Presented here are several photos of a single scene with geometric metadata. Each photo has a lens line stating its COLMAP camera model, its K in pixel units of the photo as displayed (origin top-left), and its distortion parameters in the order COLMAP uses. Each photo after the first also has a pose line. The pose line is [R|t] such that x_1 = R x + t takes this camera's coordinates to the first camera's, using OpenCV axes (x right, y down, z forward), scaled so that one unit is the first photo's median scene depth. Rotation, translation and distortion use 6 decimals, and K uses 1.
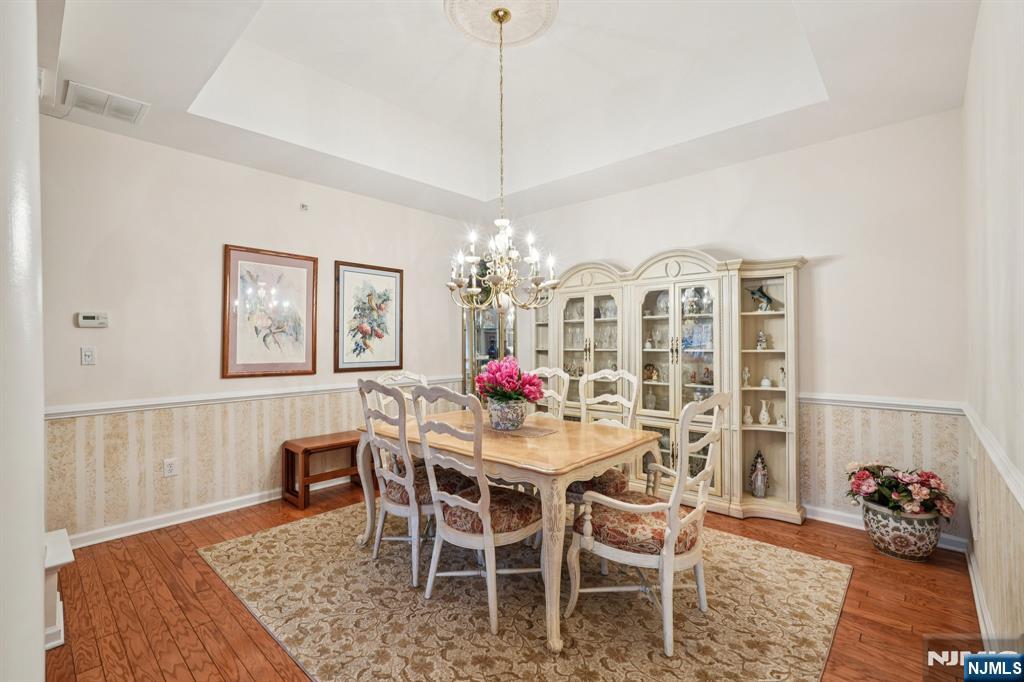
lens RADIAL K [[452.8, 0, 511.4], [0, 452.8, 335.6], [0, 0, 1]] dist [-0.013980, 0.006474]
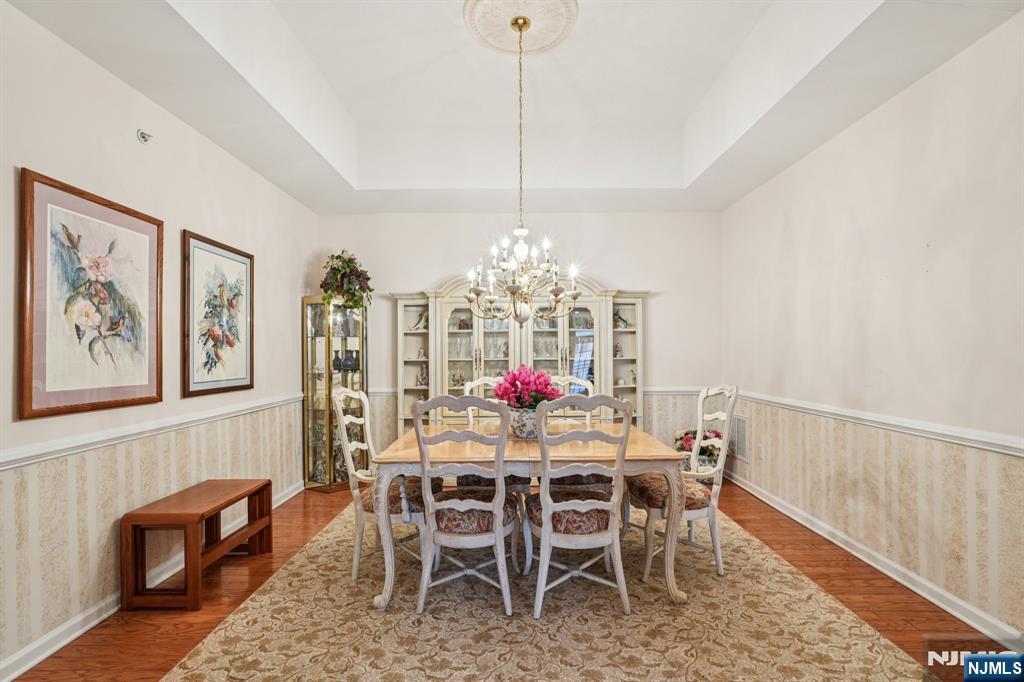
lens RADIAL K [[452.8, 0, 514.8], [0, 452.8, 349.1], [0, 0, 1]] dist [-0.013980, 0.006474]
pose [[0.737543, 0.002866, 0.675294, -0.511586], [-0.006083, 0.999979, 0.002400, 0.005575], [-0.675273, -0.005878, 0.737544, 0.193937]]
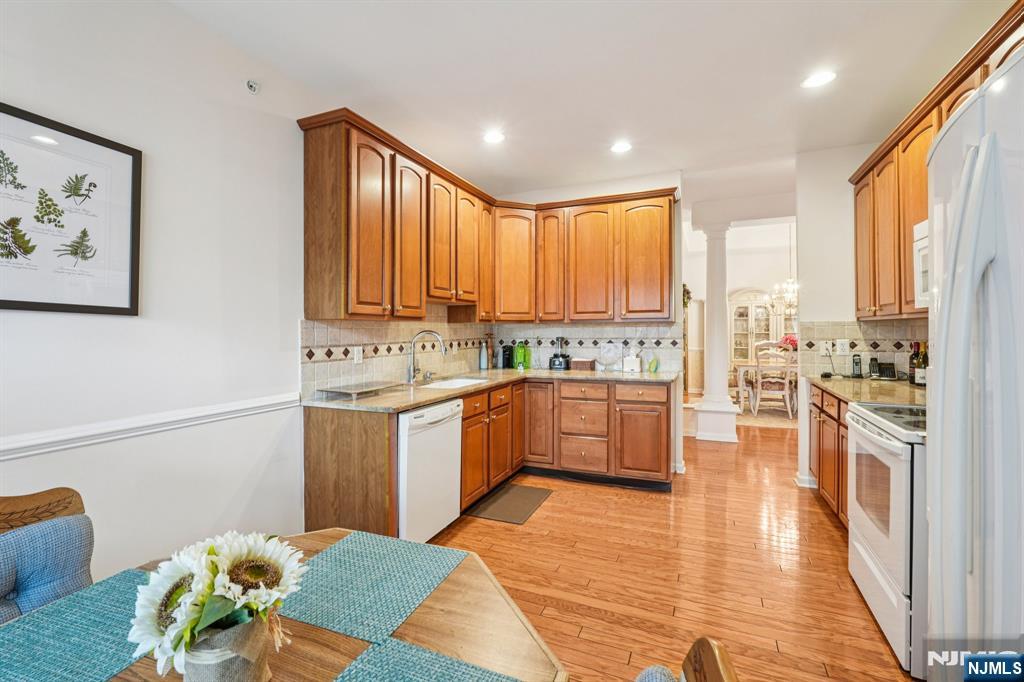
lens RADIAL K [[452.8, 0, 511.8], [0, 452.8, 331.7], [0, 0, 1]] dist [-0.013980, 0.006474]
pose [[0.947722, -0.005760, 0.319046, -1.571936], [0.003803, 0.999970, 0.006755, 0.010071], [-0.319075, -0.005188, 0.947715, -0.576451]]
